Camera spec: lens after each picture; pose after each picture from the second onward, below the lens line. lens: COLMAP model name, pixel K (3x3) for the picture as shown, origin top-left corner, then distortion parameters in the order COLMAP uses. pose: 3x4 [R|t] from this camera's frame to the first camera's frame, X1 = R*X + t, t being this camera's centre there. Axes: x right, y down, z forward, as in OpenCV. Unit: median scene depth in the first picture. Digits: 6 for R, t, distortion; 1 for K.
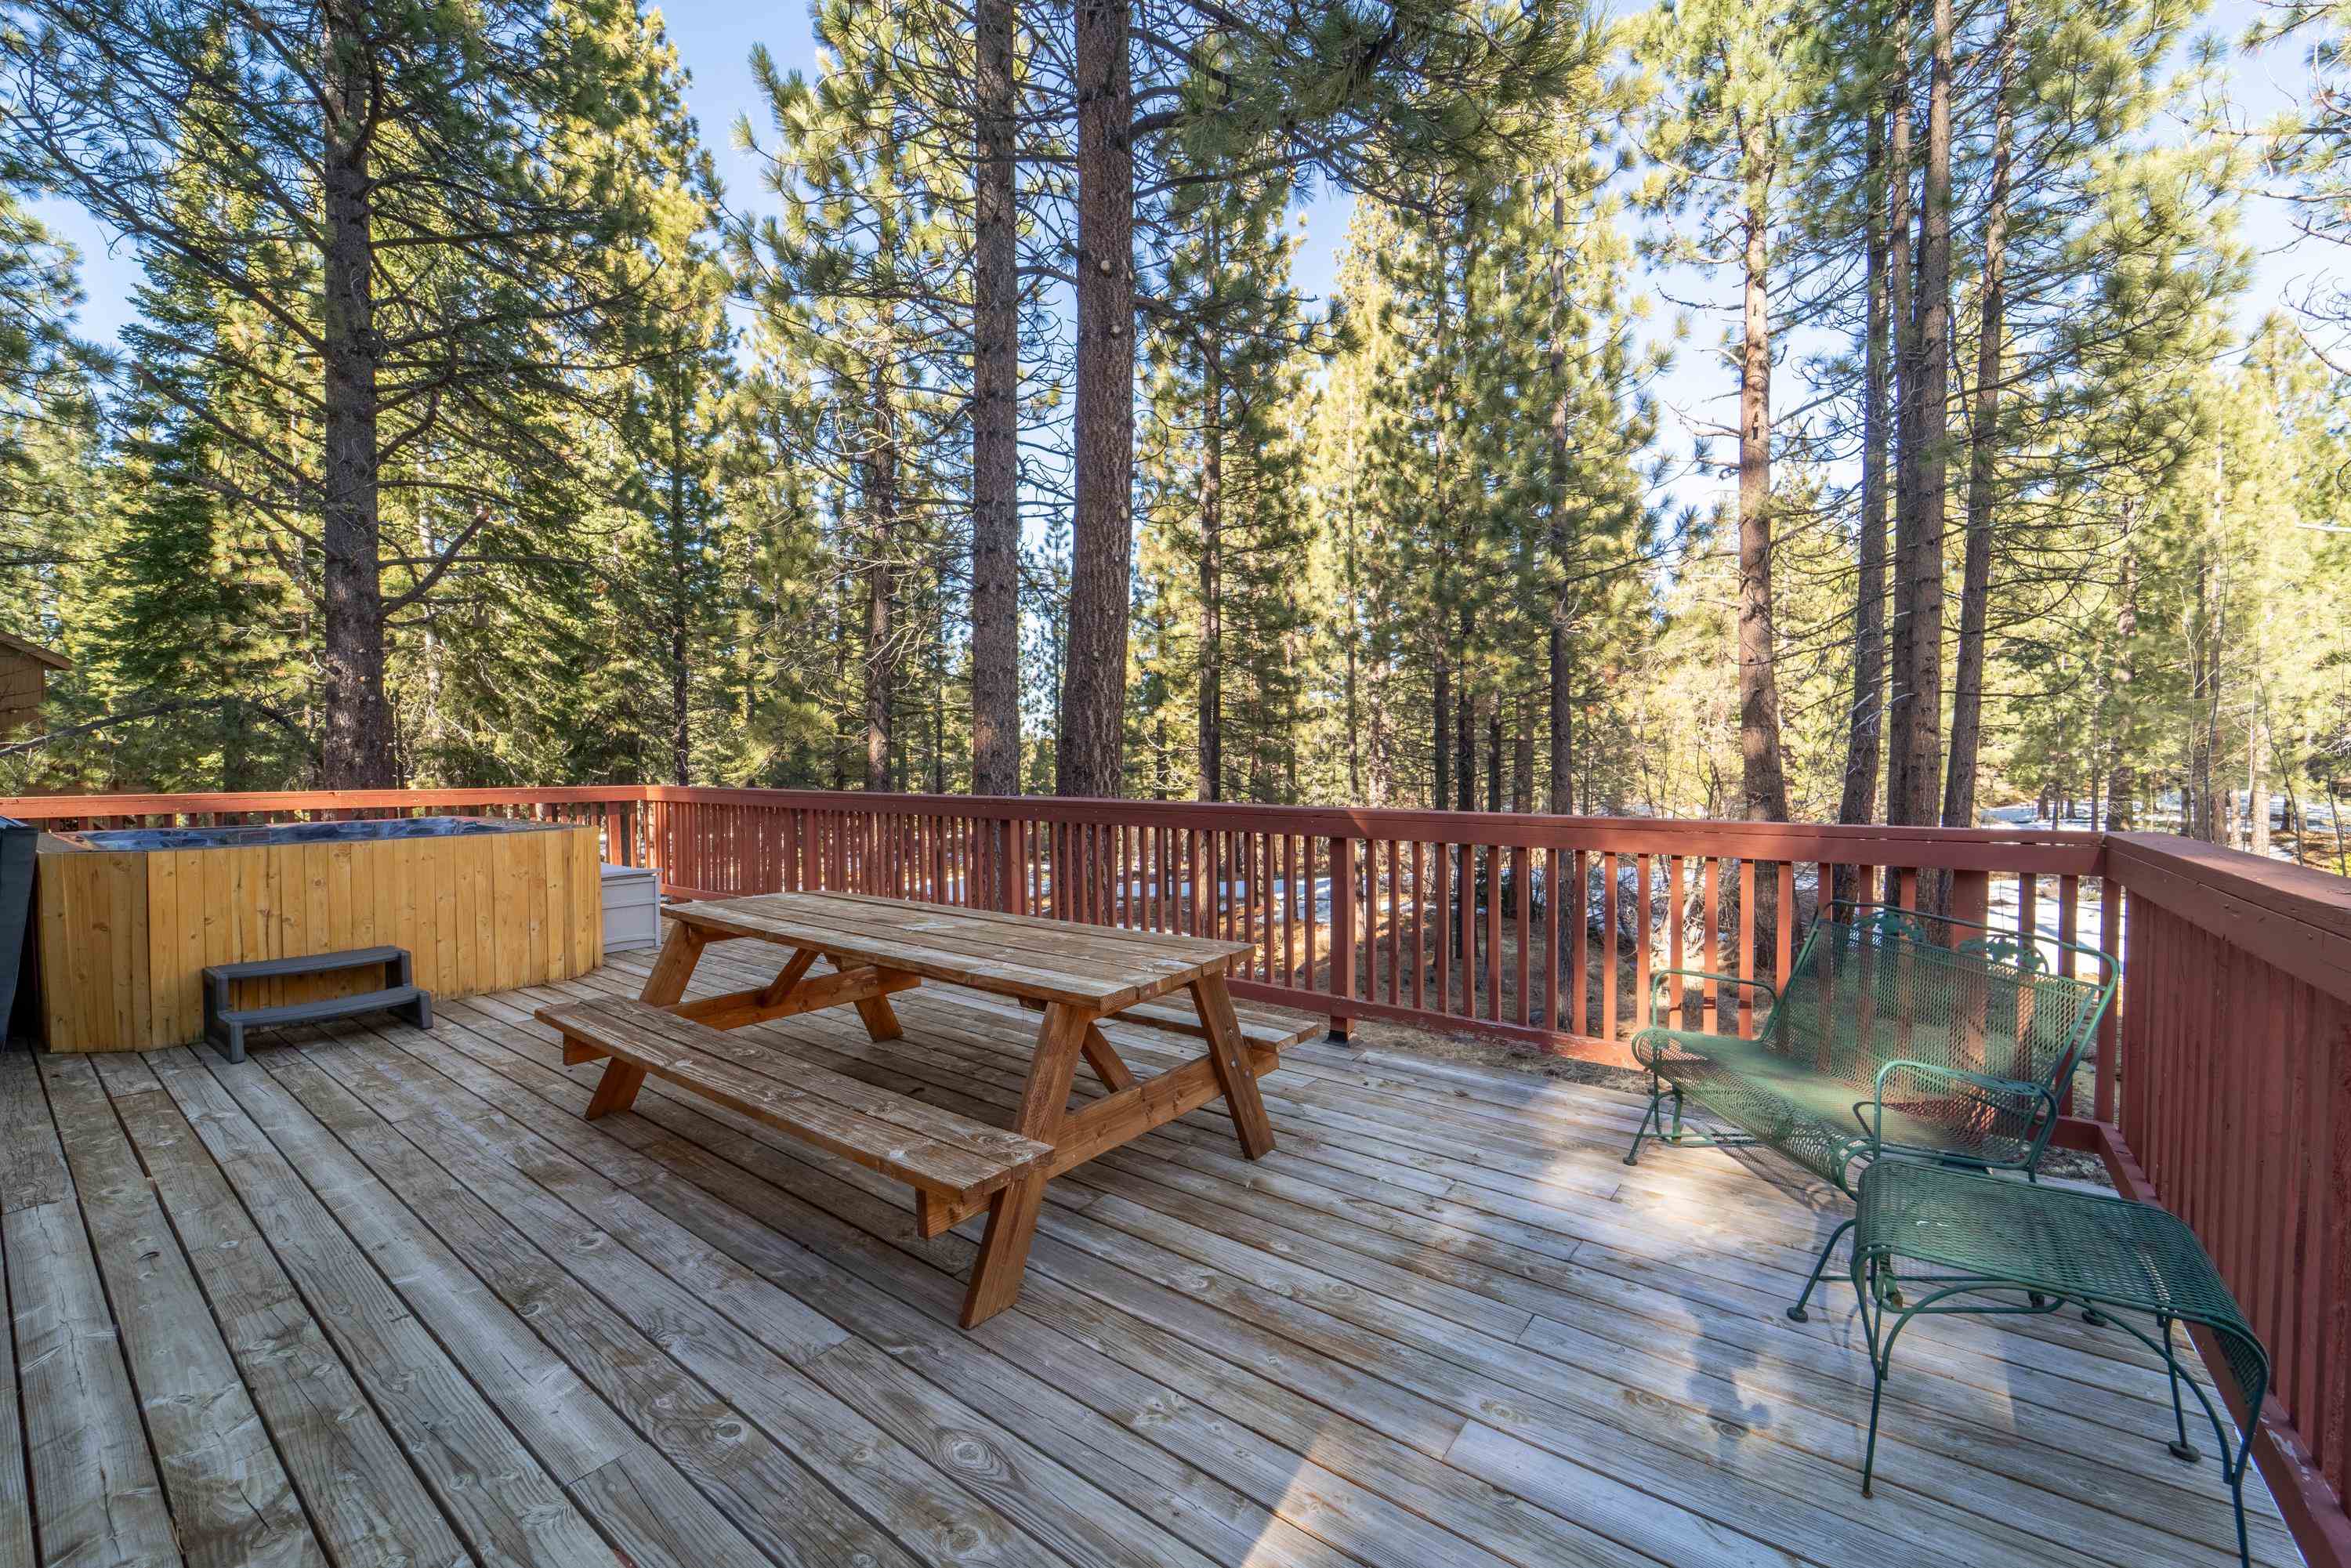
lens RADIAL K [[950.0, 0, 1180.8], [0, 950.0, 784.9], [0, 0, 1]] dist [-0.002937, -0.000284]
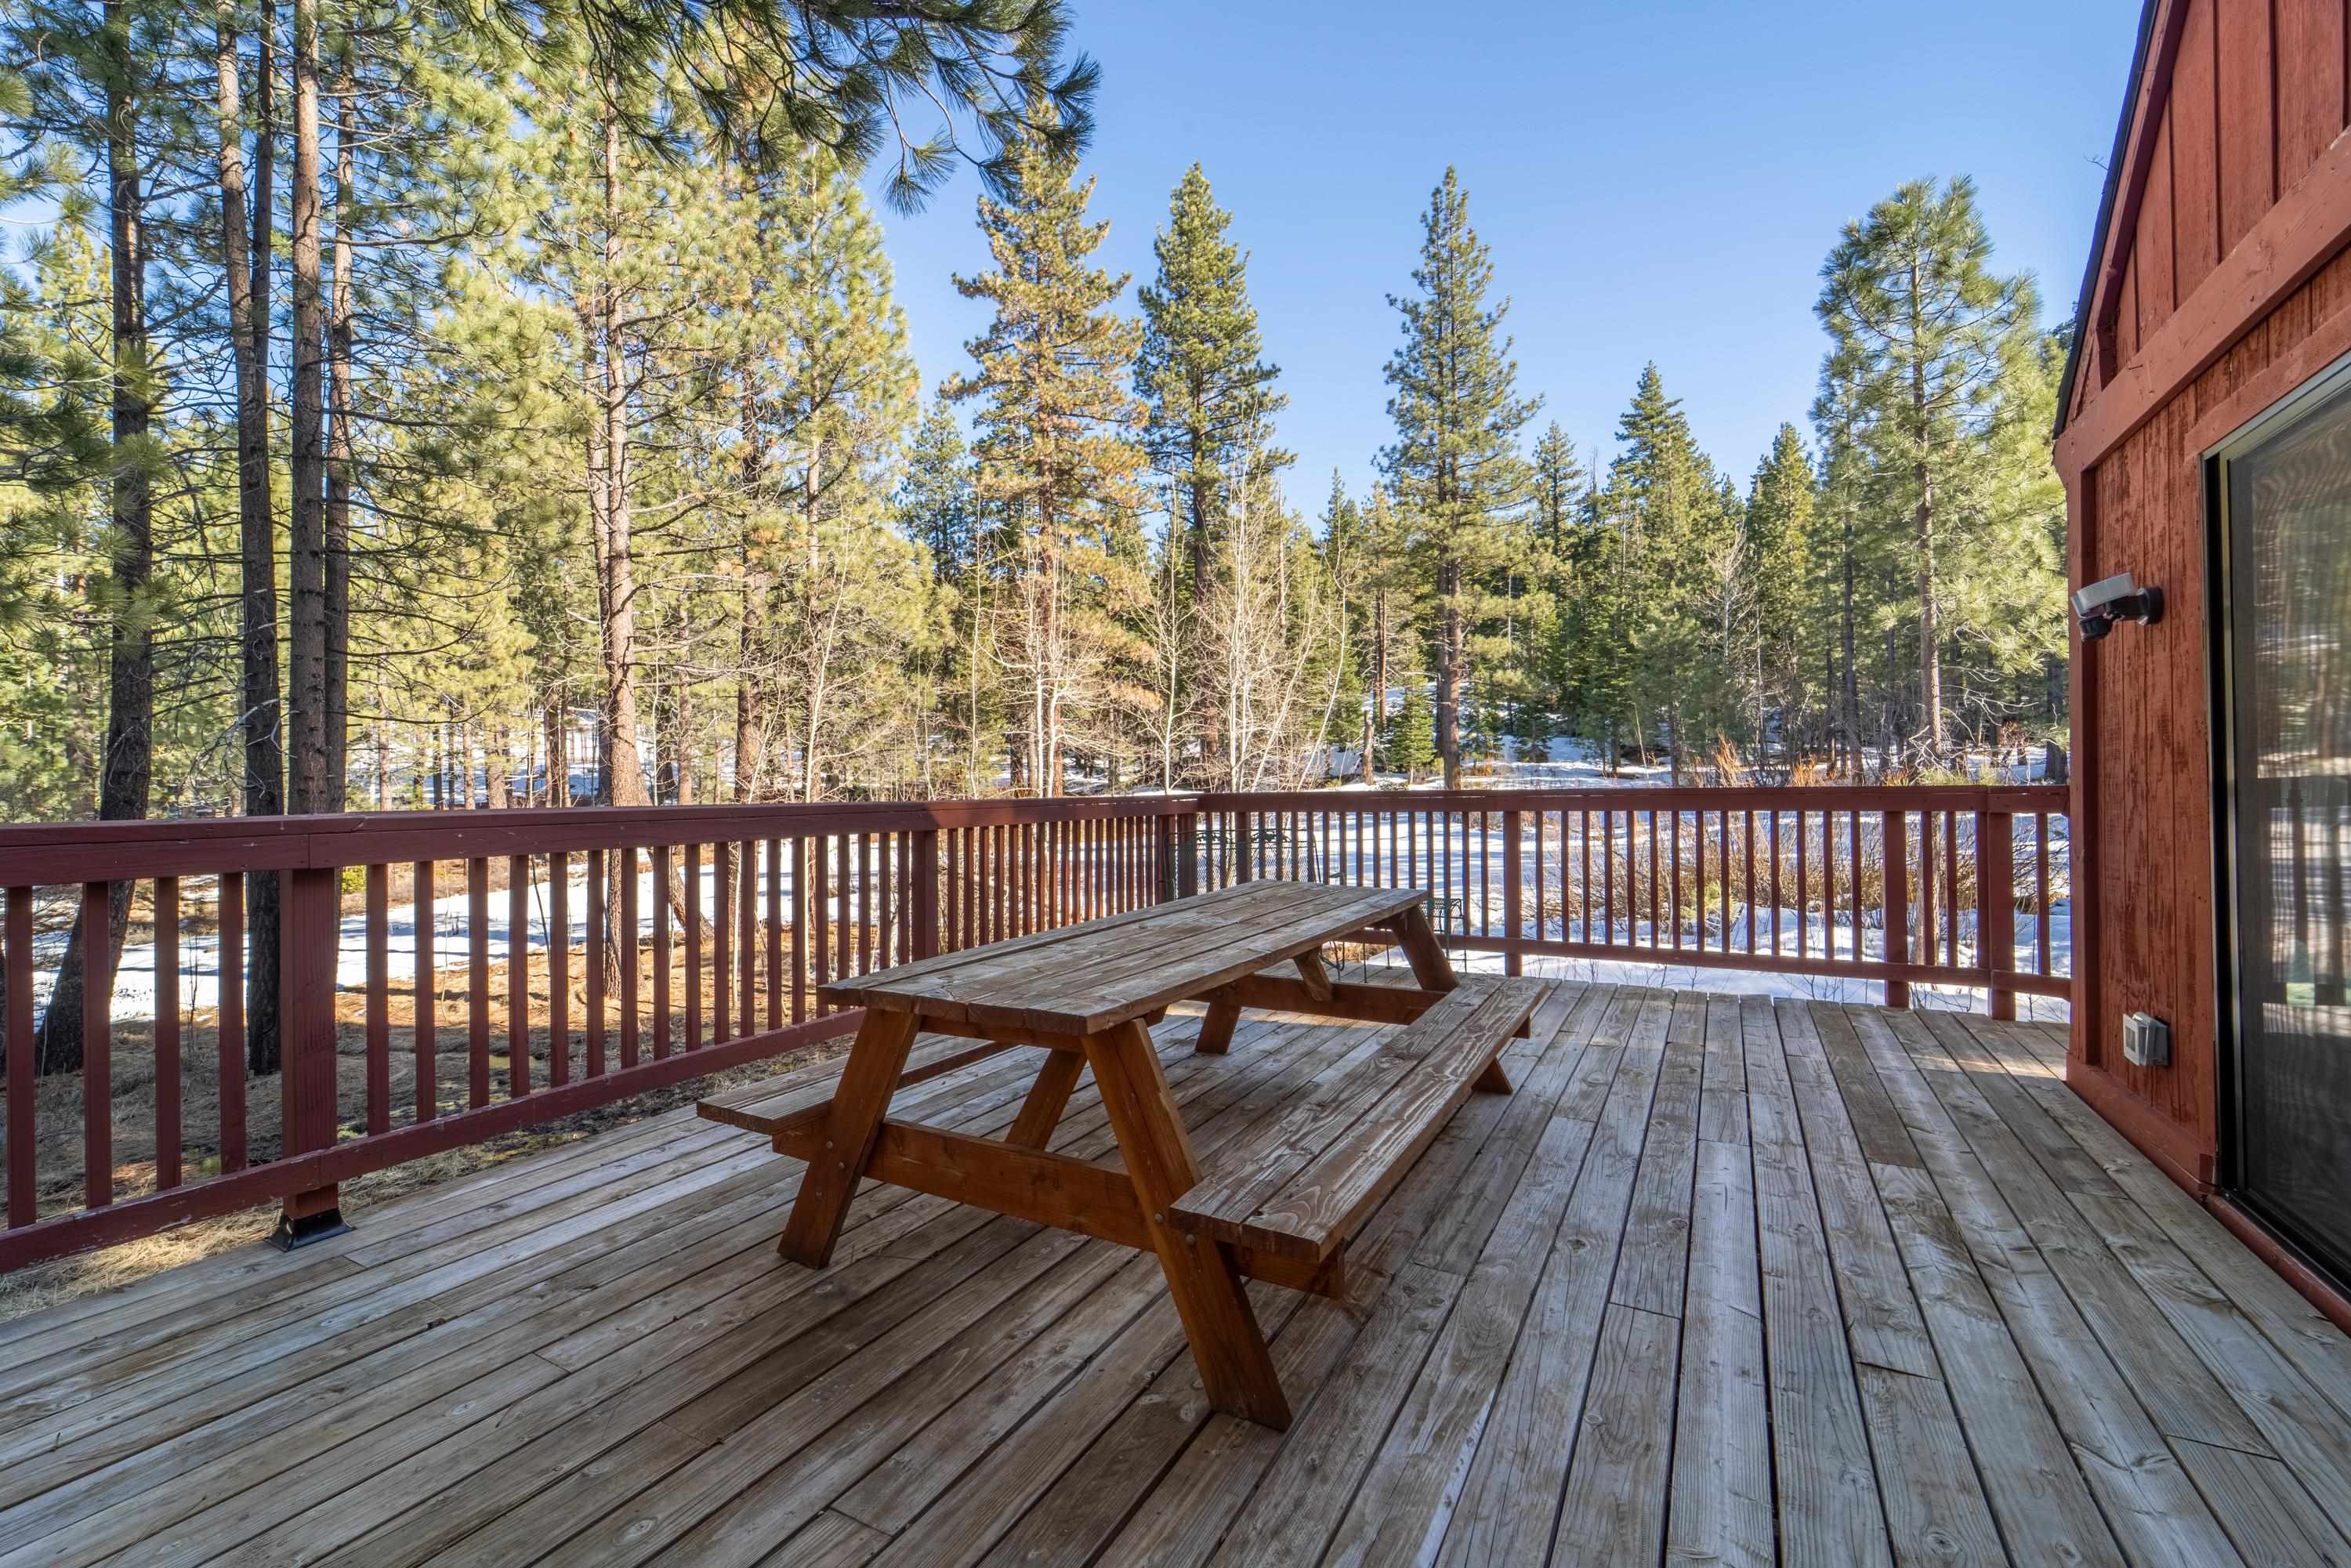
lens RADIAL K [[950.0, 0, 1180.8], [0, 950.0, 784.9], [0, 0, 1]] dist [-0.002937, -0.000284]
pose [[-0.135178, 0.006725, 0.990799, -1.420833], [0.038581, 0.999254, -0.001518, 0.026069], [-0.990070, 0.038020, -0.135336, 1.423813]]
